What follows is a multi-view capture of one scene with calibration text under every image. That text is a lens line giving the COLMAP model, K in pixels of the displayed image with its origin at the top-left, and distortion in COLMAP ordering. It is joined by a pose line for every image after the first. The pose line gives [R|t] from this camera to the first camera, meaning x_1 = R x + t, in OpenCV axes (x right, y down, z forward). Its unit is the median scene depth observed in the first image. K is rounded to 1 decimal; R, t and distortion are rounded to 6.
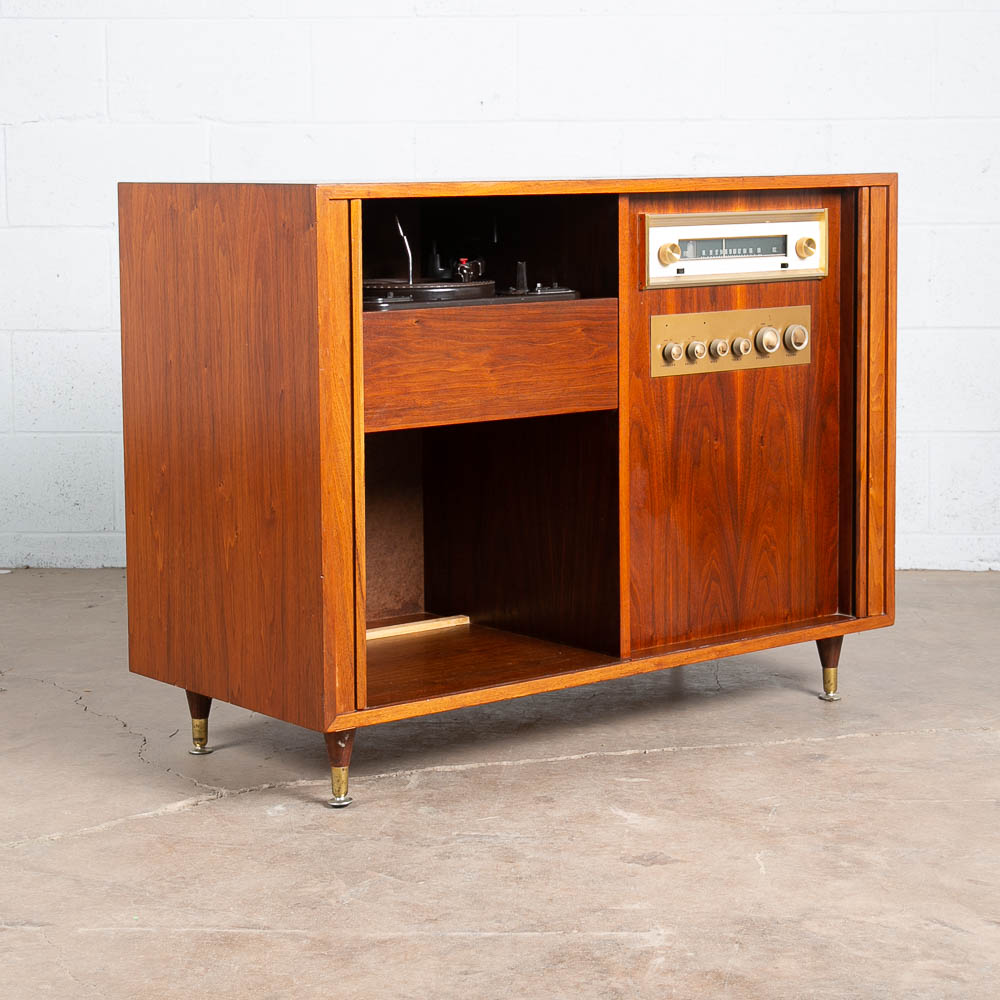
lens RADIAL K [[2376.8, 0, 494.2], [0, 2376.8, 404.8], [0, 0, 1]] dist [0.091622, 0.609501]
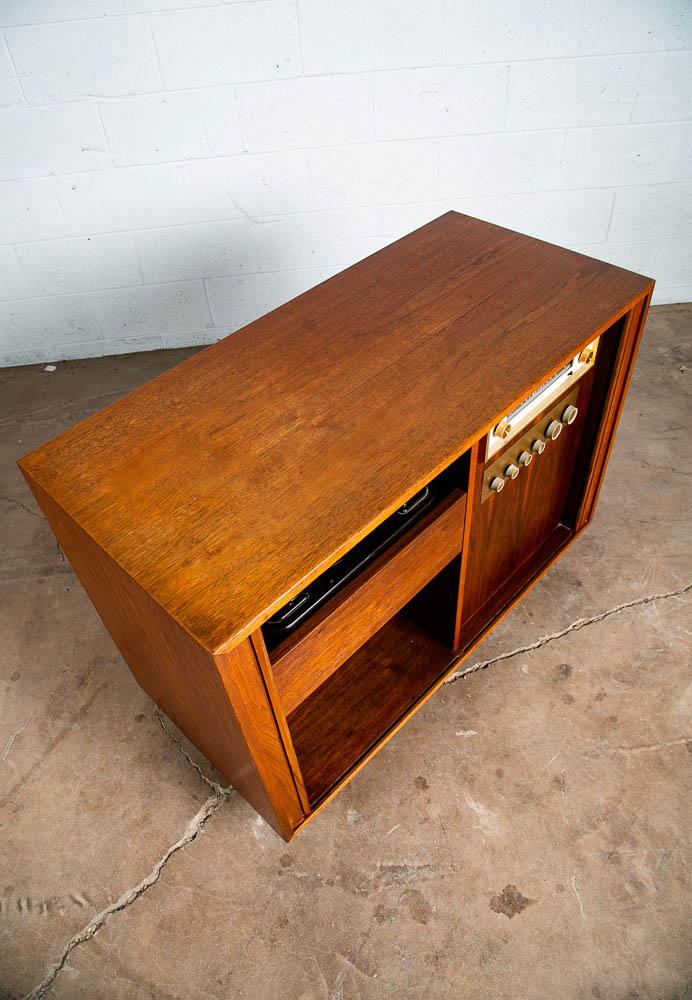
lens RADIAL K [[709.7, 0, 344.6], [0, 709.7, 482.0], [0, 0, 1]] dist [-0.107796, 0.054377]
pose [[0.990492, -0.127640, 0.051311, -0.026578], [0.066485, 0.770688, 0.633734, -0.274385], [-0.120434, -0.624298, 0.771847, 0.719927]]
